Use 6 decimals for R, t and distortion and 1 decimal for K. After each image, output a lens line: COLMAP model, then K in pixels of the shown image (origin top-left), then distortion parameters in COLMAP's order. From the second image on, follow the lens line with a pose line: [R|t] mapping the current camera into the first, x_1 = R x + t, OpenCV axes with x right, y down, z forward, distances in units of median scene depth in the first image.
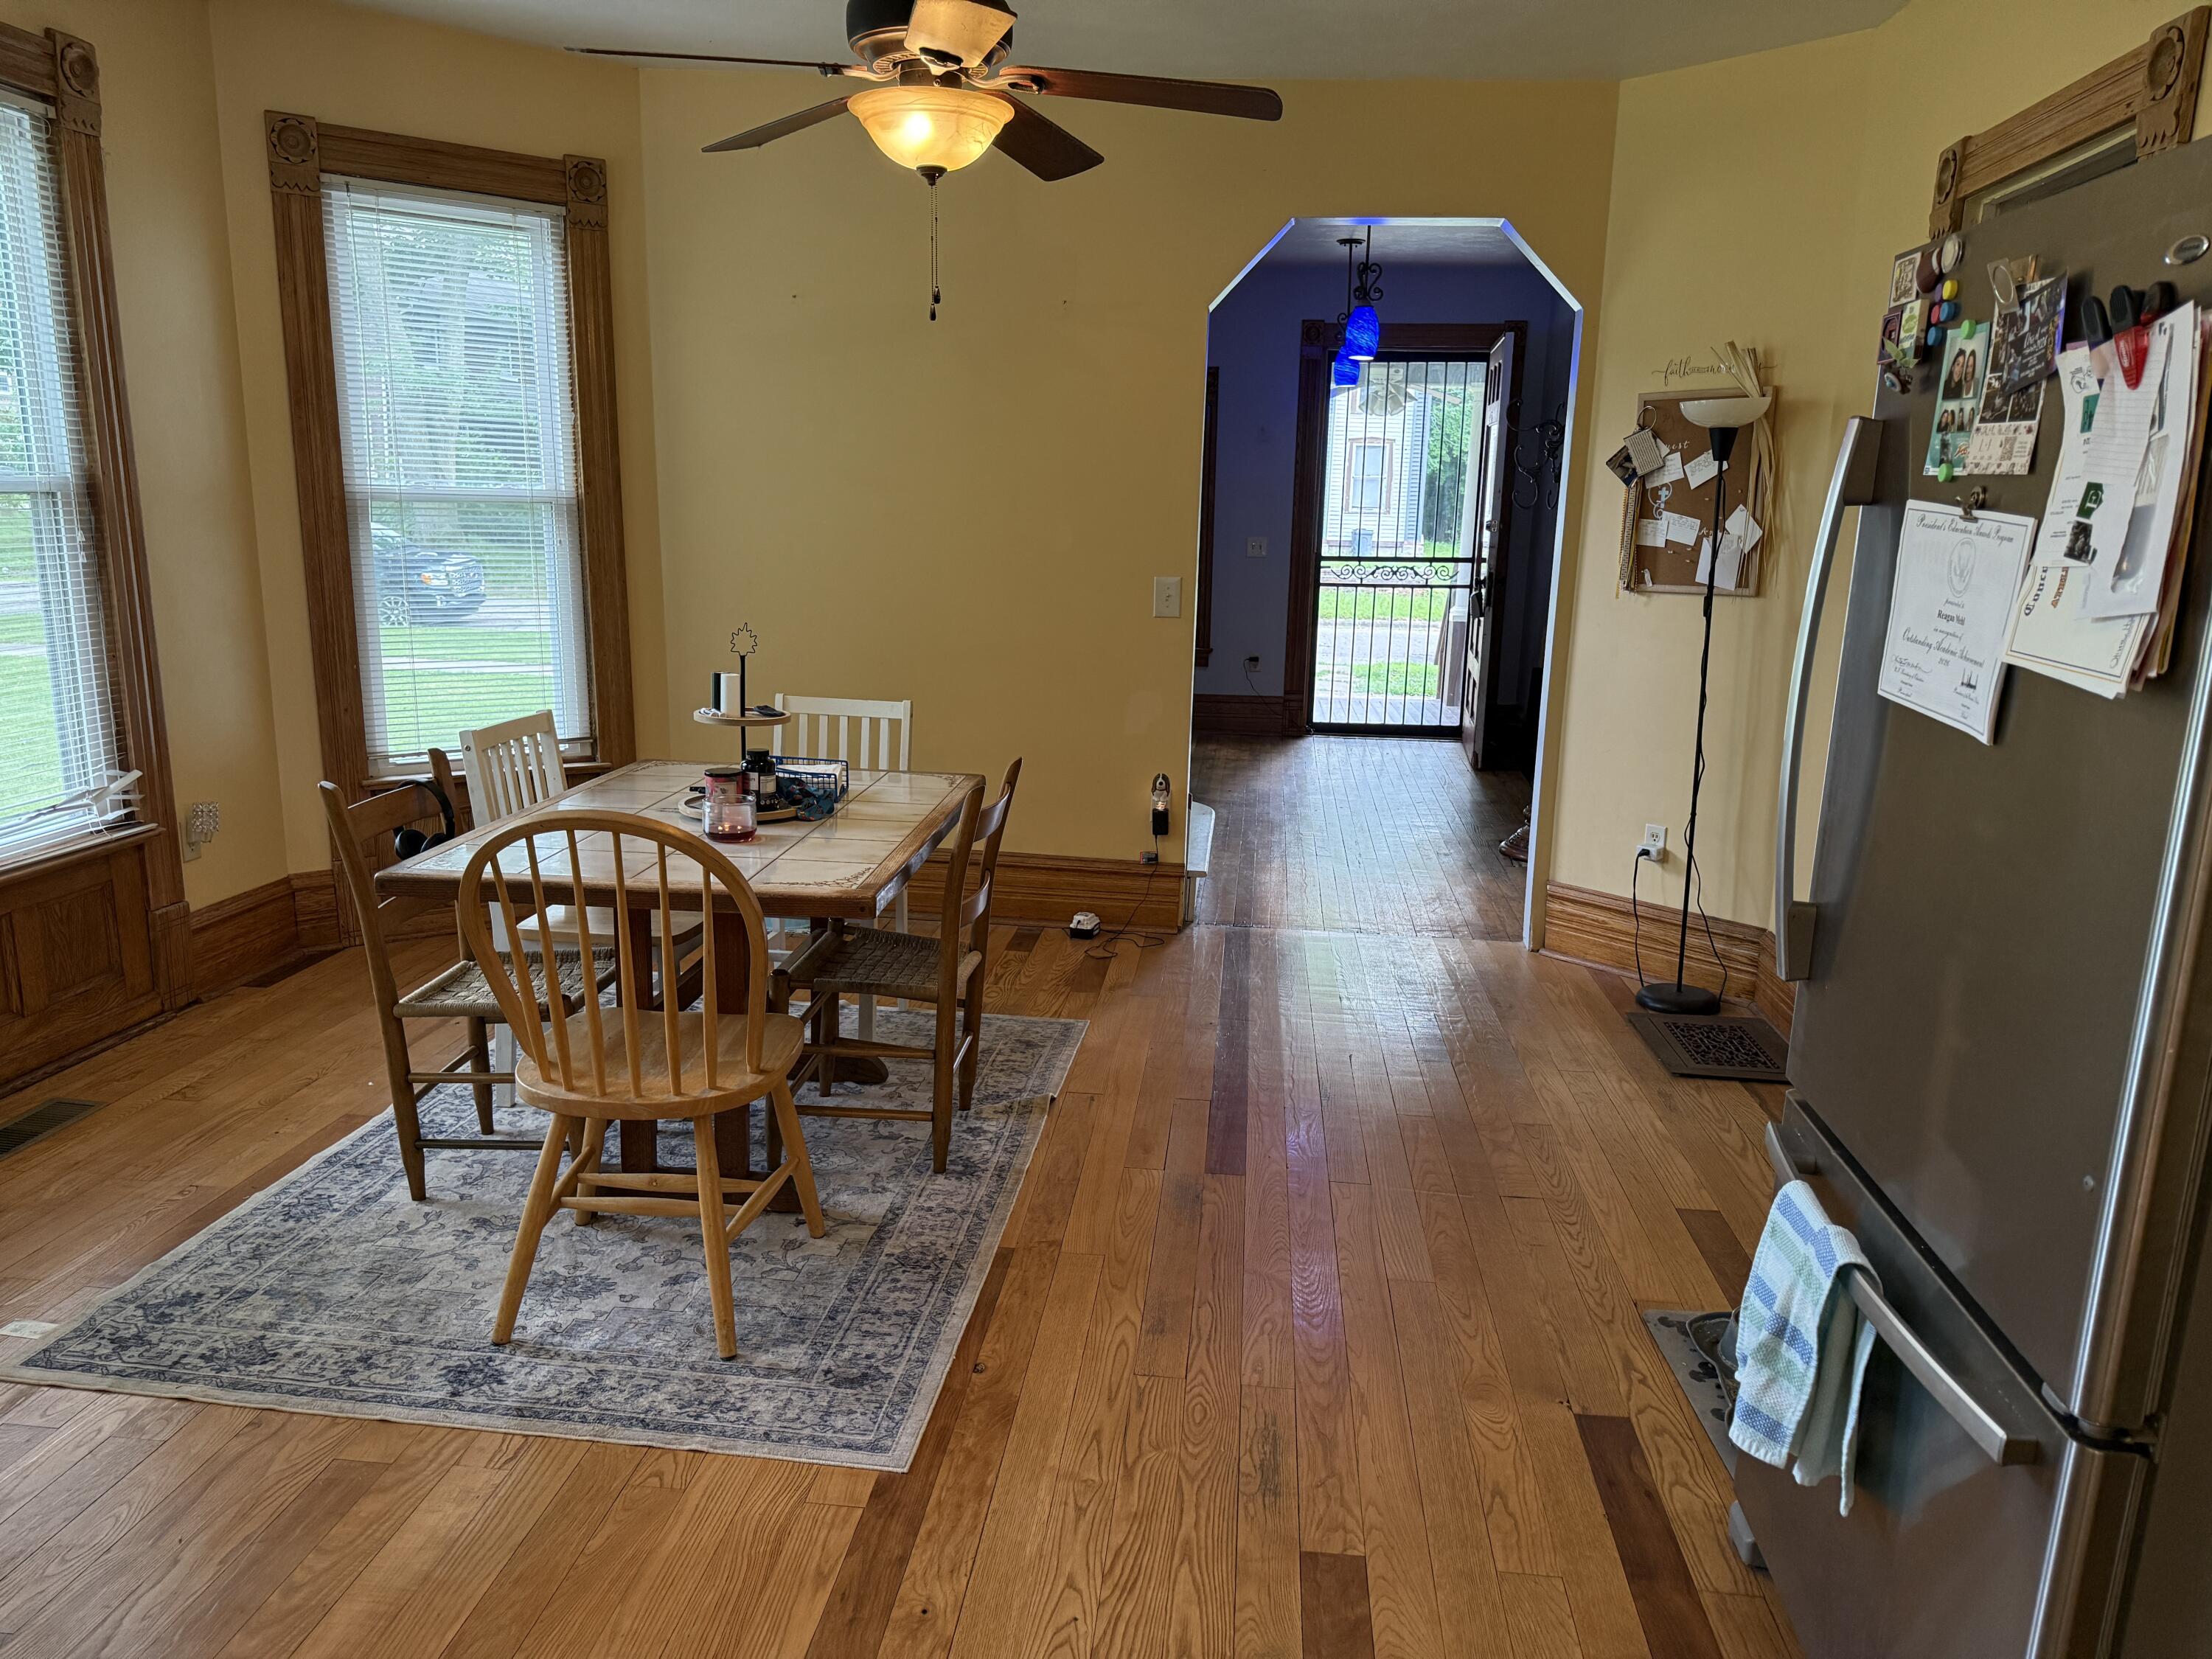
lens RADIAL K [[1542.0, 0, 1114.1], [0, 1542.0, 831.6], [0, 0, 1]] dist [0.108779, -0.156529]
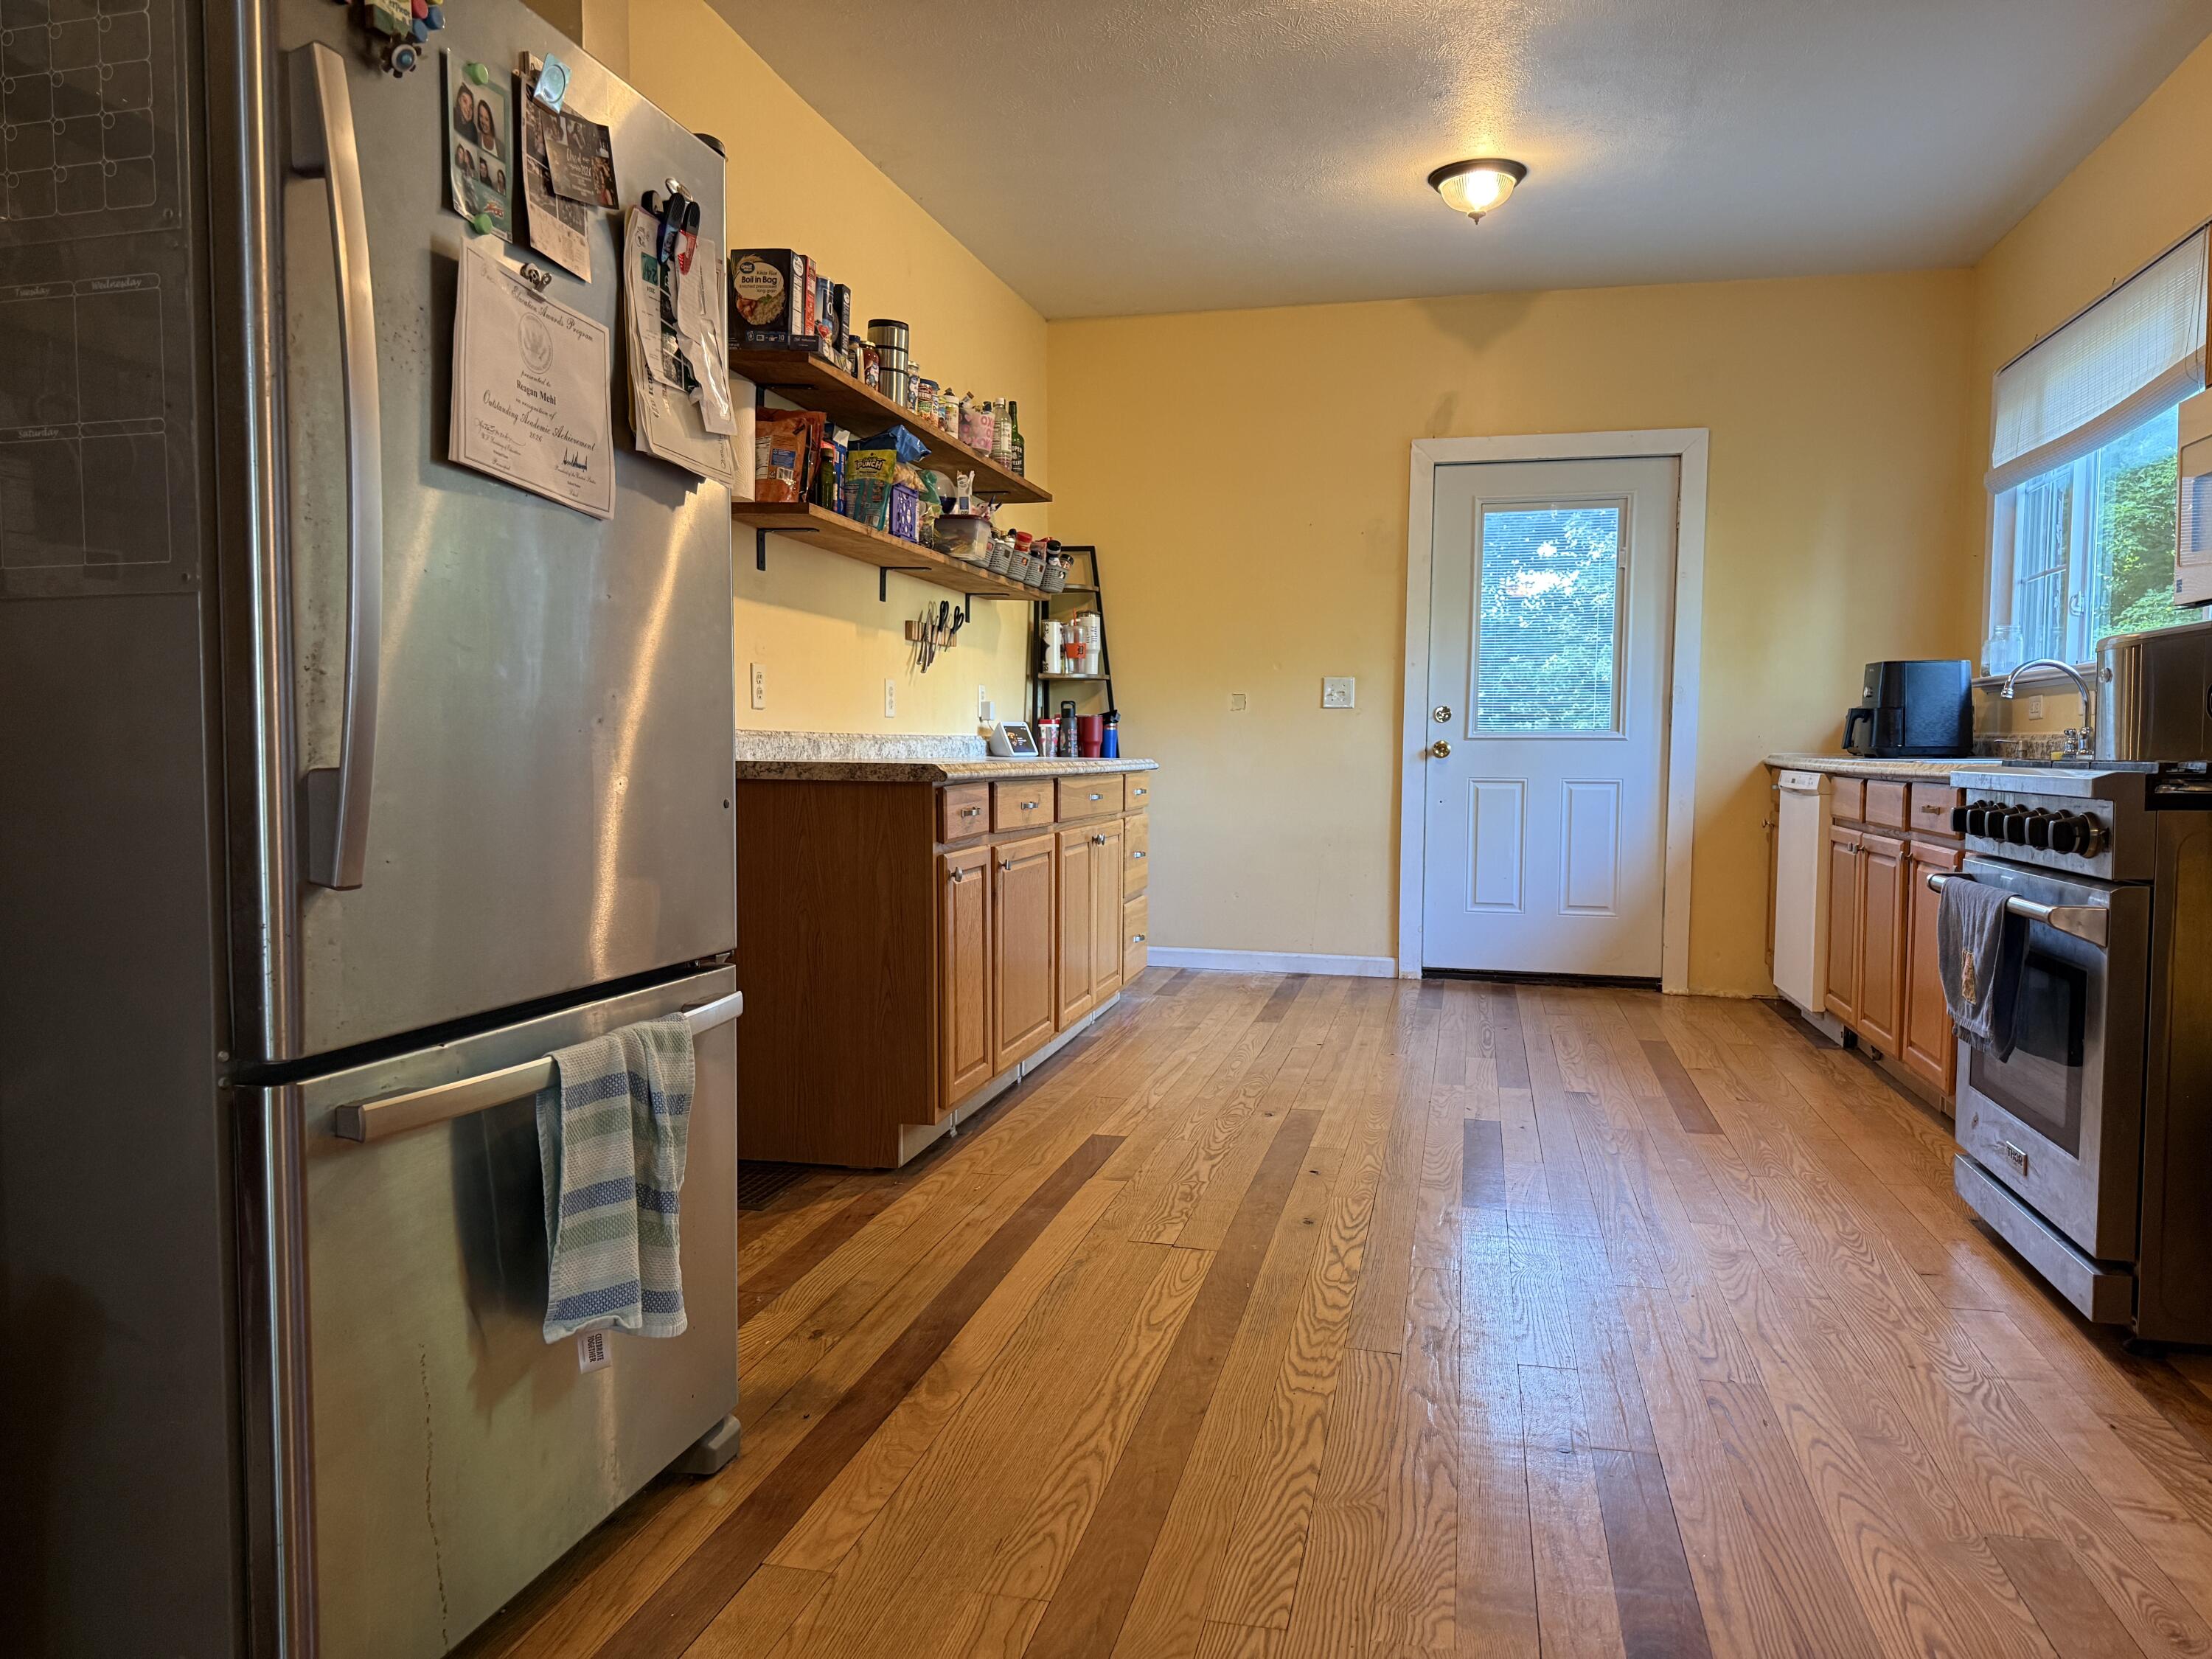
lens RADIAL K [[1542.0, 0, 1114.1], [0, 1542.0, 831.6], [0, 0, 1]] dist [0.108779, -0.156529]
pose [[-0.992026, -0.039003, 0.119844, 0.032630], [-0.004880, 0.962082, 0.272718, -0.139662], [-0.125936, 0.269959, -0.954601, 1.971620]]
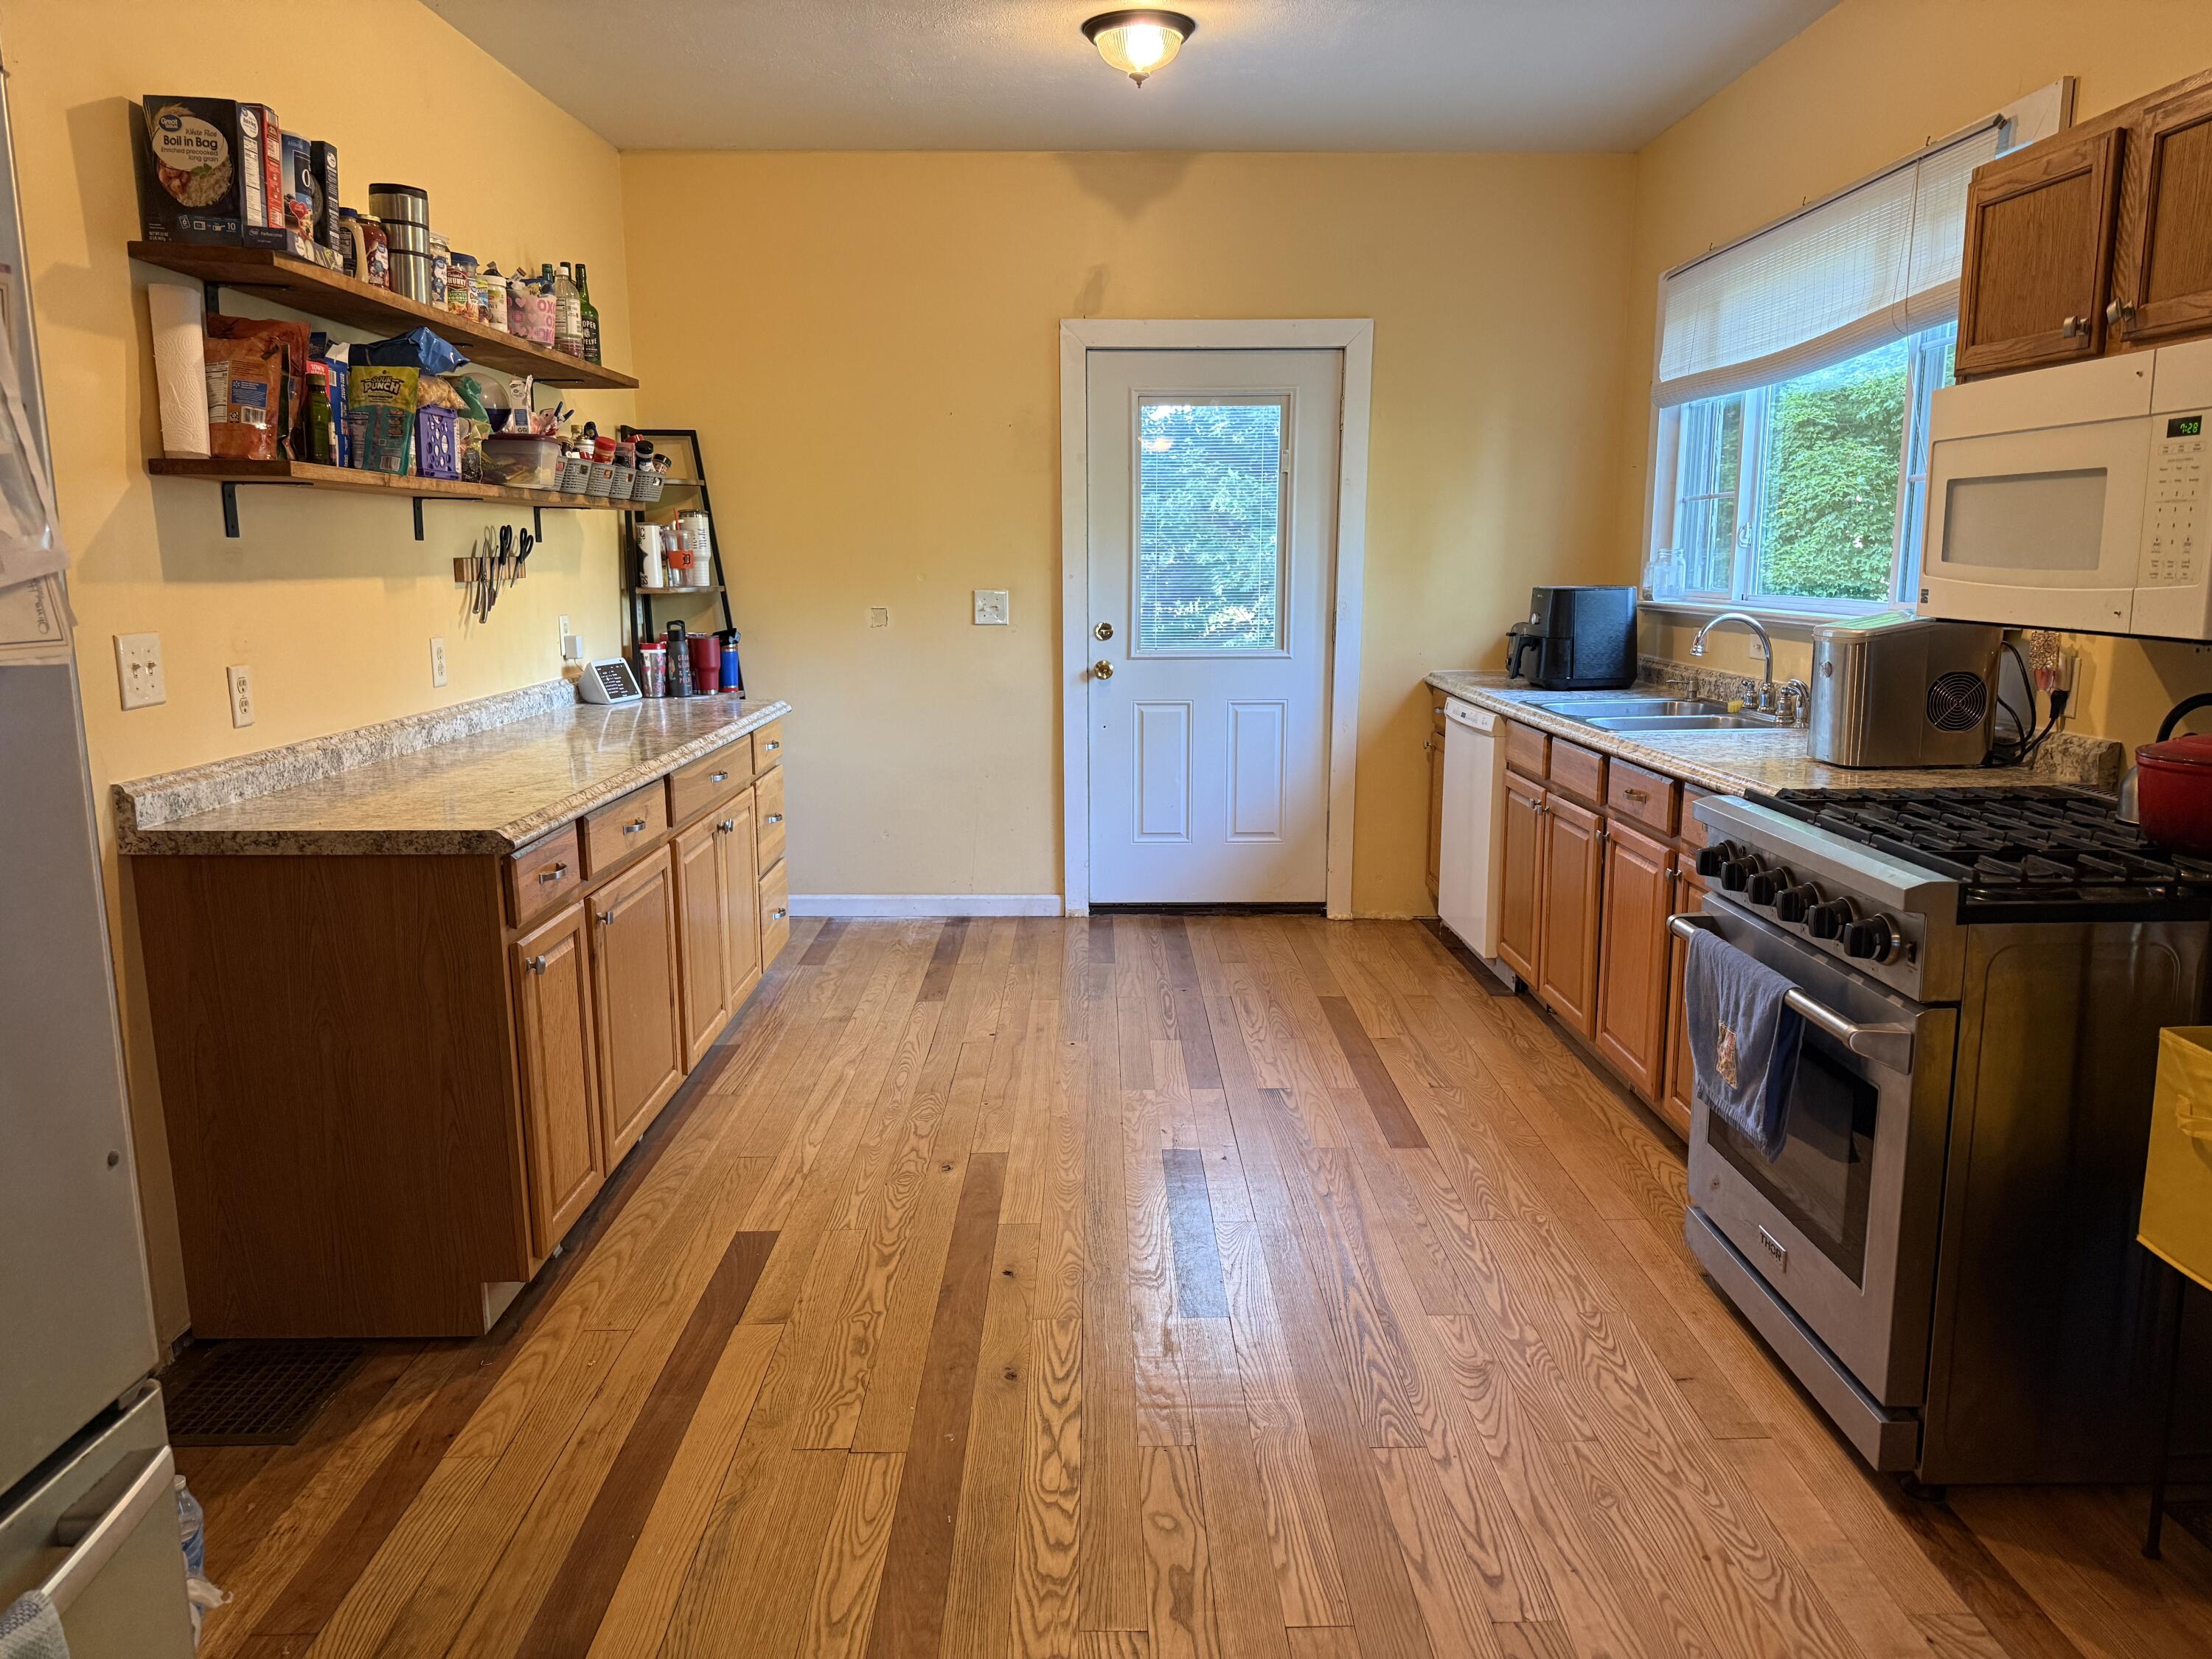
lens RADIAL K [[1542.0, 0, 1114.1], [0, 1542.0, 831.6], [0, 0, 1]] dist [0.108779, -0.156529]
pose [[-0.992824, -0.000034, -0.119586, 0.092532], [-0.045957, 0.923315, 0.381283, -0.291923], [0.110403, 0.384043, -0.916691, 1.515243]]
